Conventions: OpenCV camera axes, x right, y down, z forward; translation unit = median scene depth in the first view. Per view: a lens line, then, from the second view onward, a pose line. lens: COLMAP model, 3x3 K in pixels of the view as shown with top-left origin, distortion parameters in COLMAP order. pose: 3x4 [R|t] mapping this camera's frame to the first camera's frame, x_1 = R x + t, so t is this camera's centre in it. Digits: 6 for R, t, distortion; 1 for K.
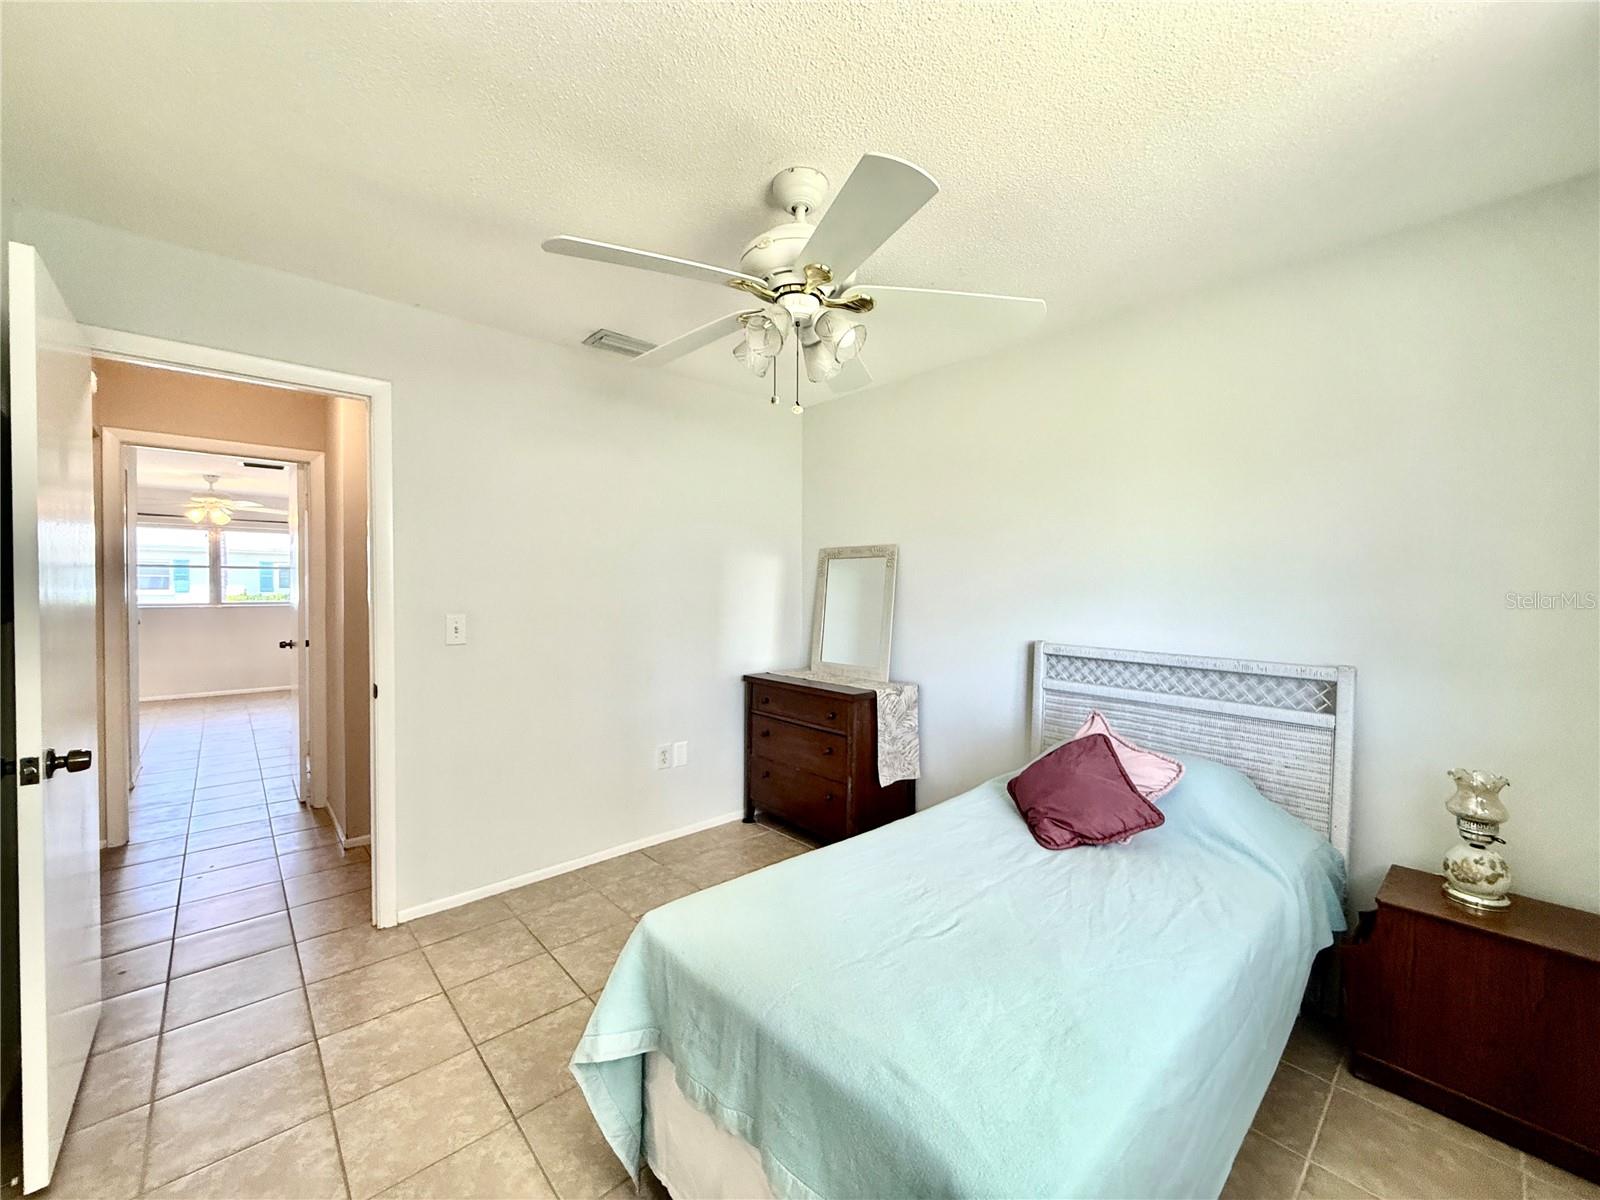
lens RADIAL K [[637.6, 0, 800.0], [0, 637.6, 600.0], [0, 0, 1]] dist [-0.000278, 0.000031]
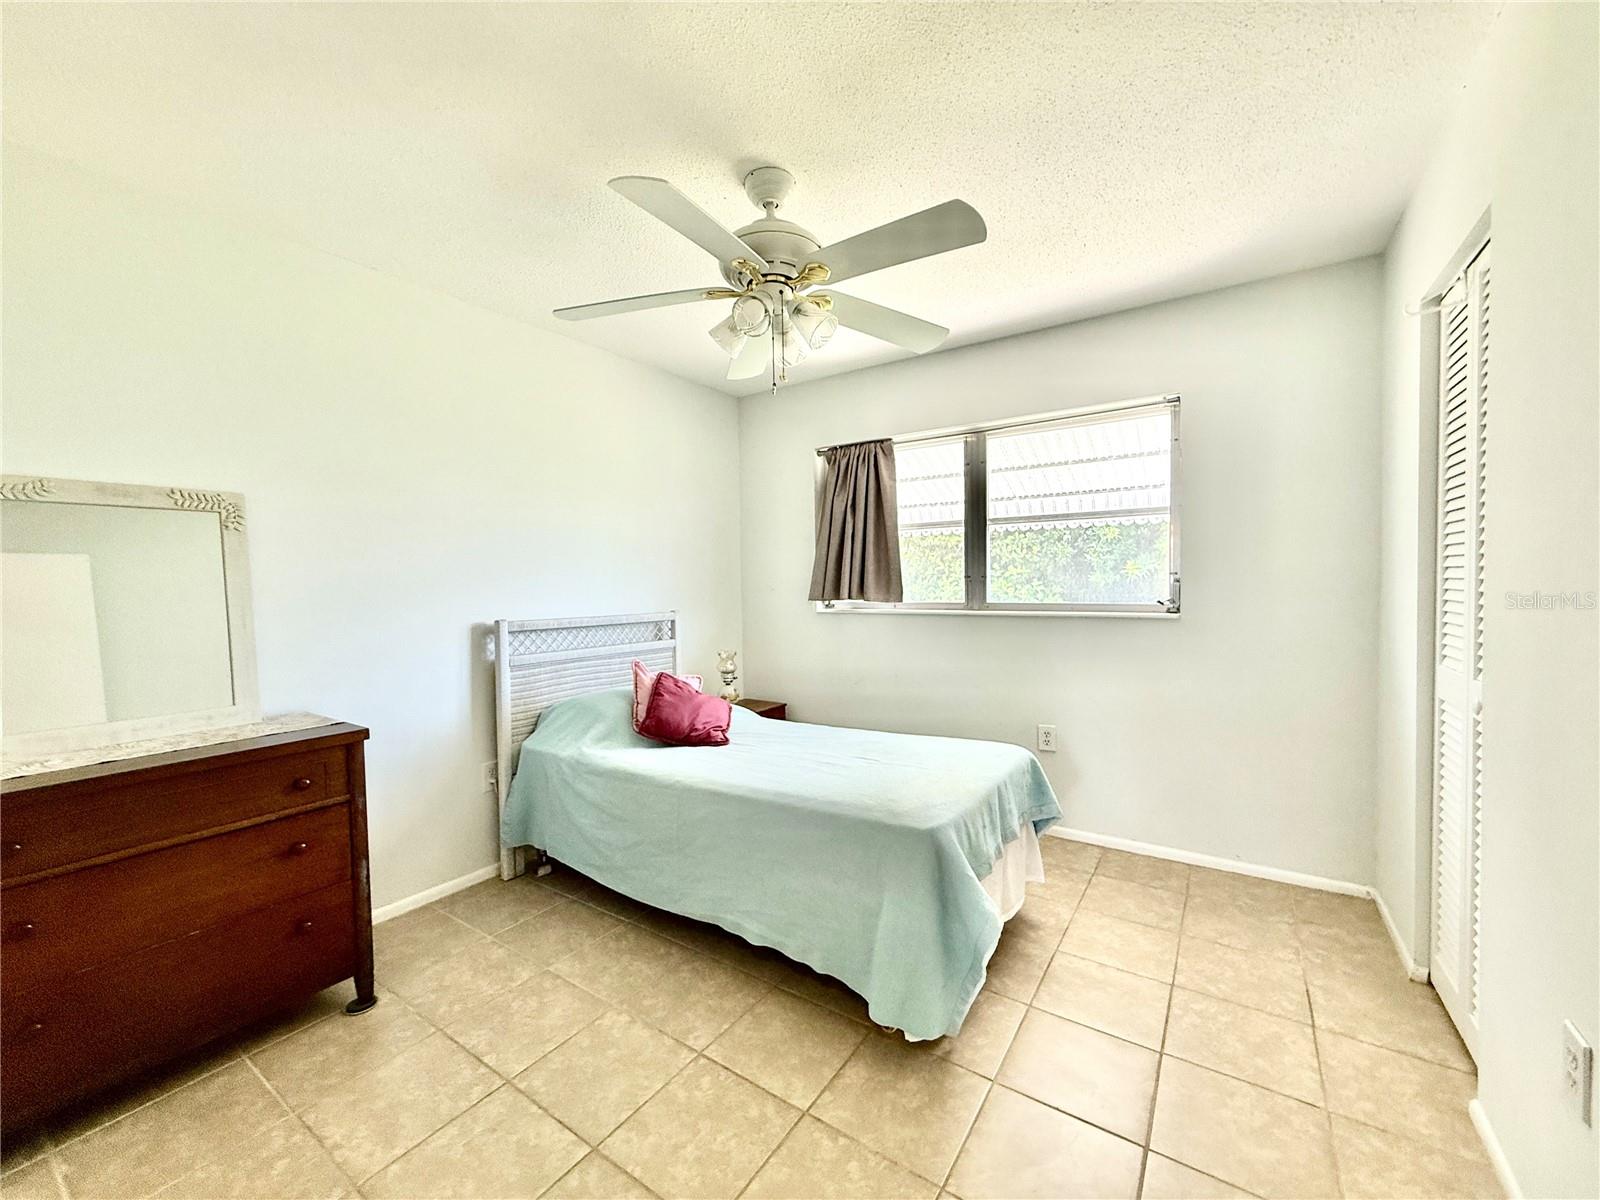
lens RADIAL K [[637.6, 0, 800.0], [0, 637.6, 600.0], [0, 0, 1]] dist [-0.000278, 0.000031]
pose [[-0.232317, -0.036671, 0.971949, -0.736713], [0.034282, 0.998359, 0.045861, 0.003359], [-0.972036, 0.043974, -0.230679, 0.821228]]
